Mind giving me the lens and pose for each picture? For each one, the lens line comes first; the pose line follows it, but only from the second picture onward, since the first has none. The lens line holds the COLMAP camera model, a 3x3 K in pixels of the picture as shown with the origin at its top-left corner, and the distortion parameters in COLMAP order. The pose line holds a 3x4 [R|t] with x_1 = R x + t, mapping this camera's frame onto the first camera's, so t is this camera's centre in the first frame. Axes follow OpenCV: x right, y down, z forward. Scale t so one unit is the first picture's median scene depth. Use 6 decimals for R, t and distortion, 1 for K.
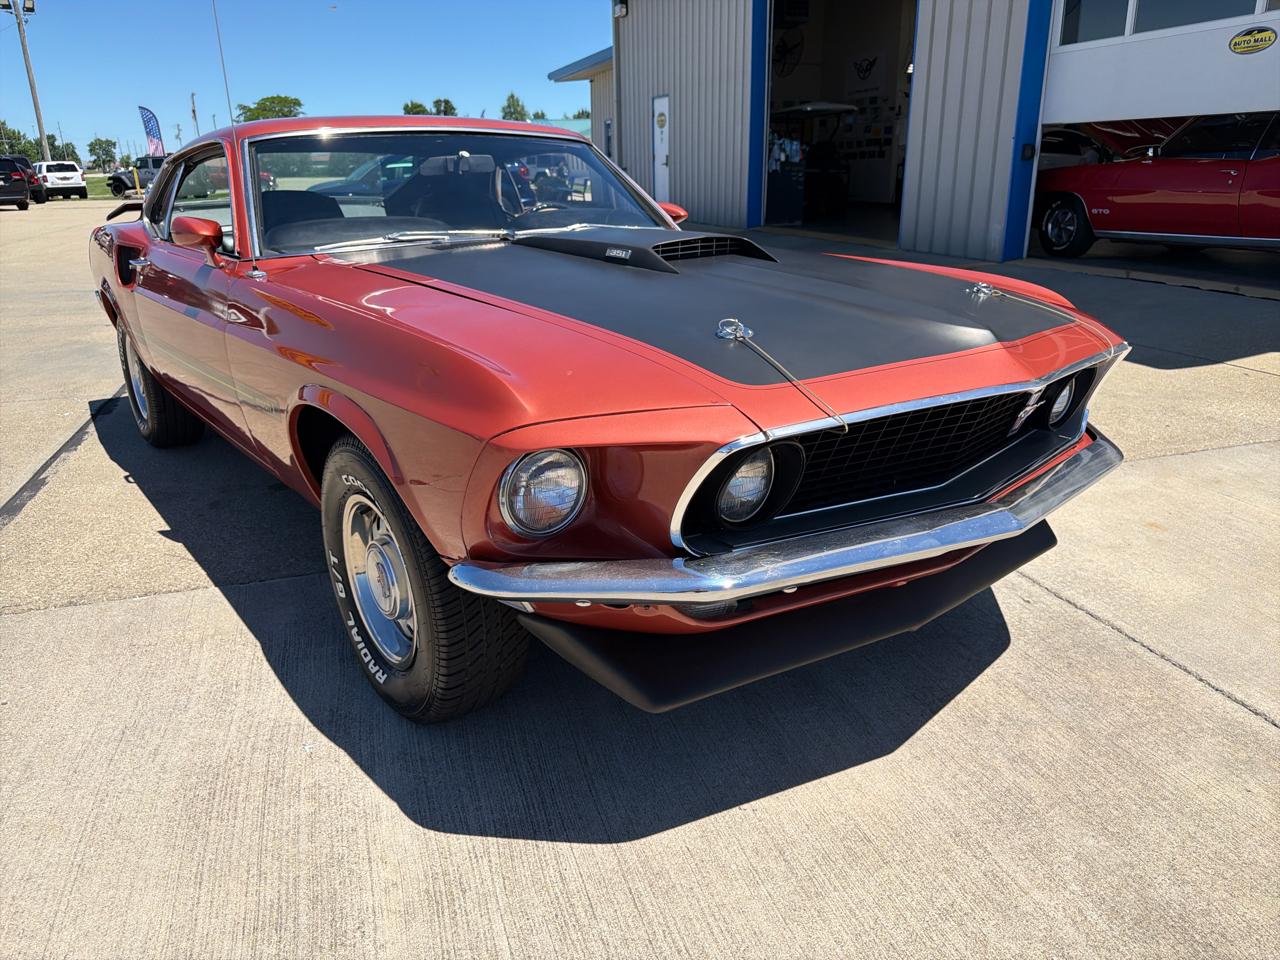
lens RADIAL K [[912.0, 0, 643.3], [0, 912.0, 484.5], [0, 0, 1]] dist [0.012640, -0.018241]
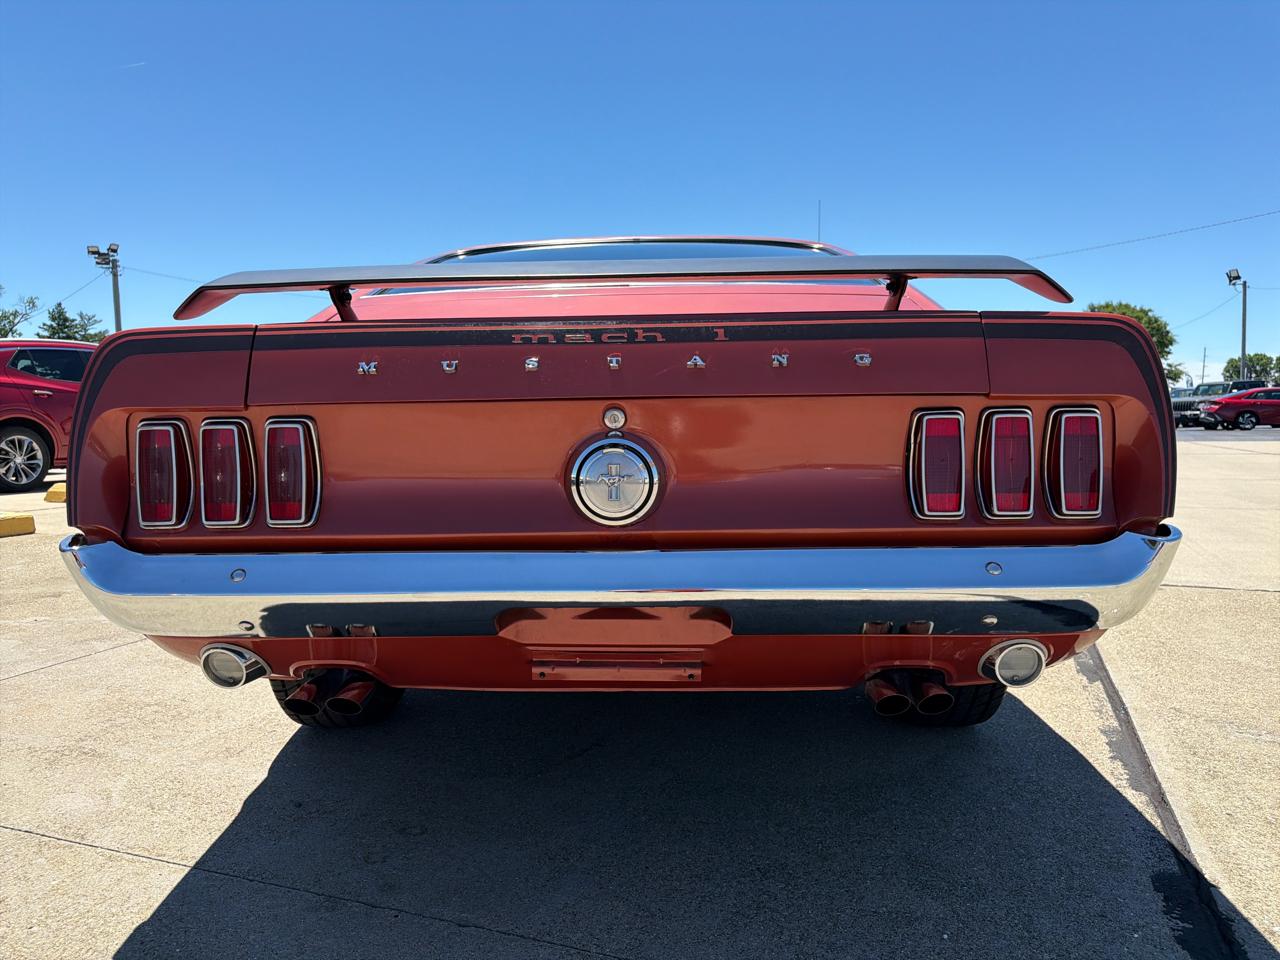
lens RADIAL K [[912.0, 0, 636.3], [0, 912.0, 490.5], [0, 0, 1]] dist [0.012640, -0.018241]
pose [[-0.778571, -0.032075, 0.626737, -0.852038], [0.228149, 0.915890, 0.330293, -0.468264], [-0.584616, 0.400146, -0.705767, 1.706715]]
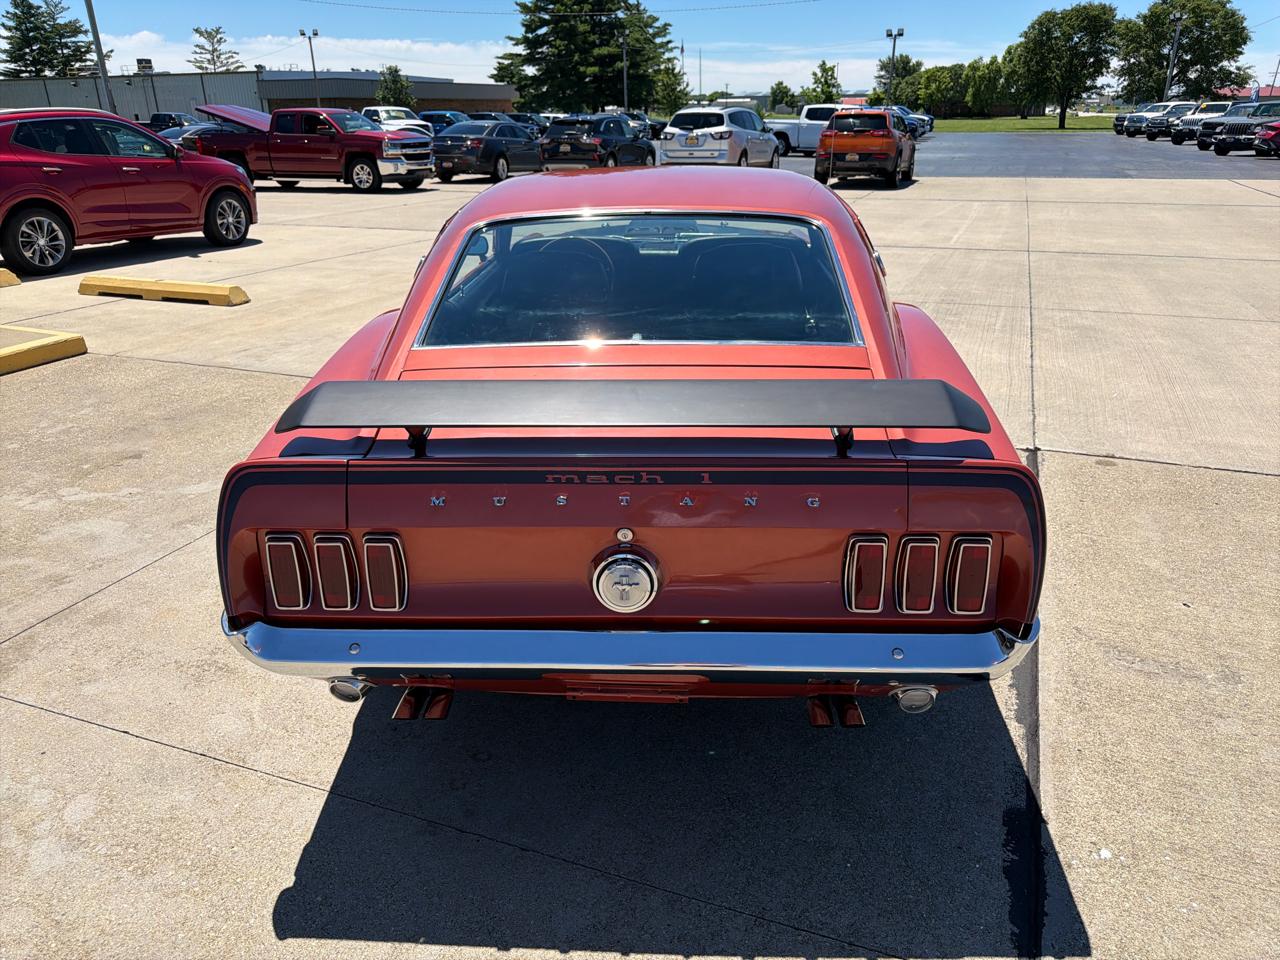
lens RADIAL K [[912.0, 0, 644.8], [0, 912.0, 483.7], [0, 0, 1]] dist [0.012640, -0.018241]
pose [[-0.771014, -0.220702, 0.597350, -0.909159], [0.230581, 0.777623, 0.584923, -0.689584], [-0.593607, 0.588721, -0.548669, 1.683906]]
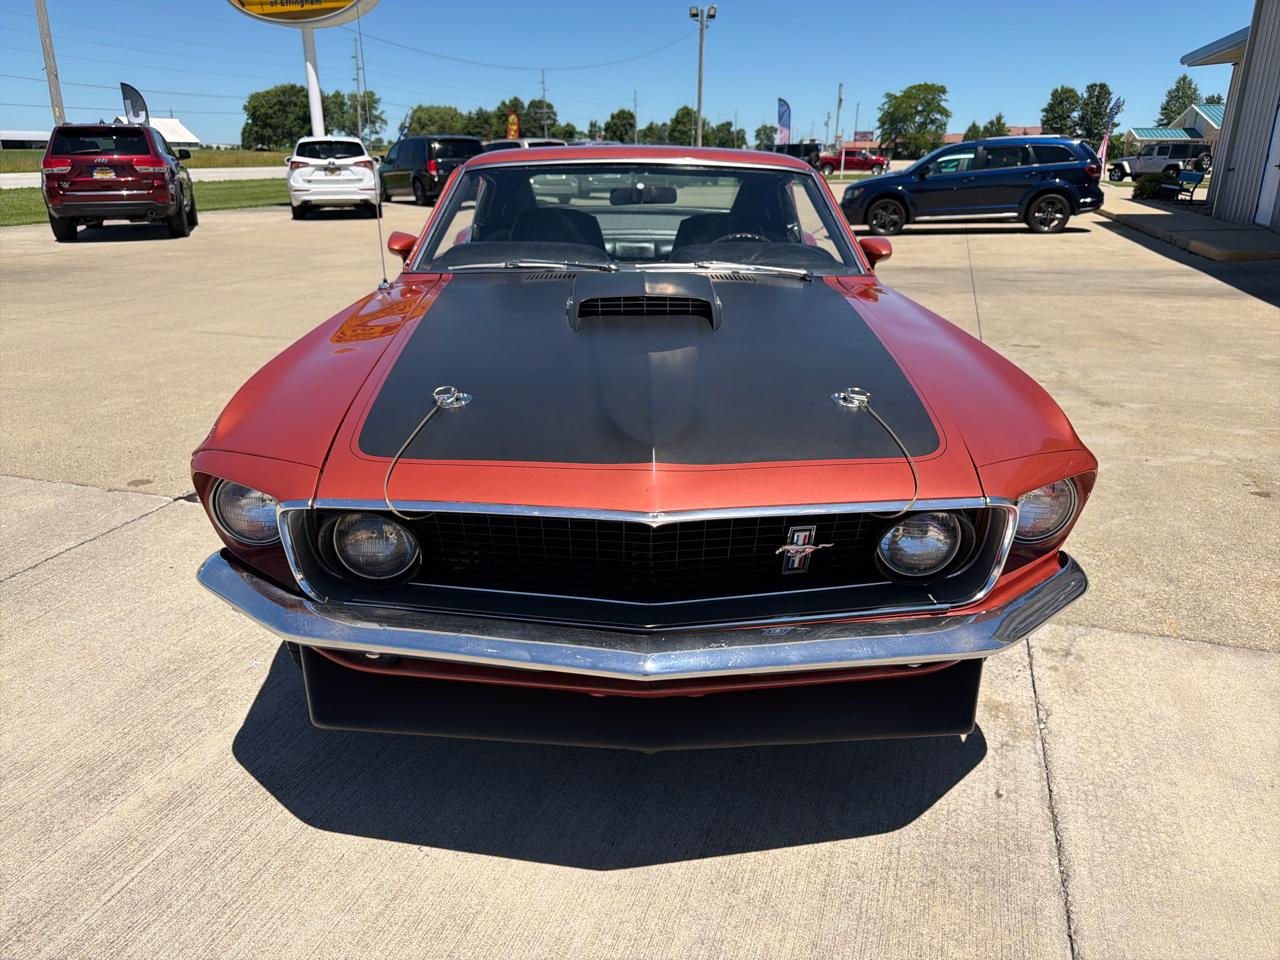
lens RADIAL K [[912.0, 0, 647.4], [0, 912.0, 485.5], [0, 0, 1]] dist [0.012640, -0.018241]
pose [[0.807226, 0.217198, -0.548828, 0.390047], [-0.209538, 0.974720, 0.077552, -0.090227], [0.551798, 0.052398, 0.832330, 0.122447]]
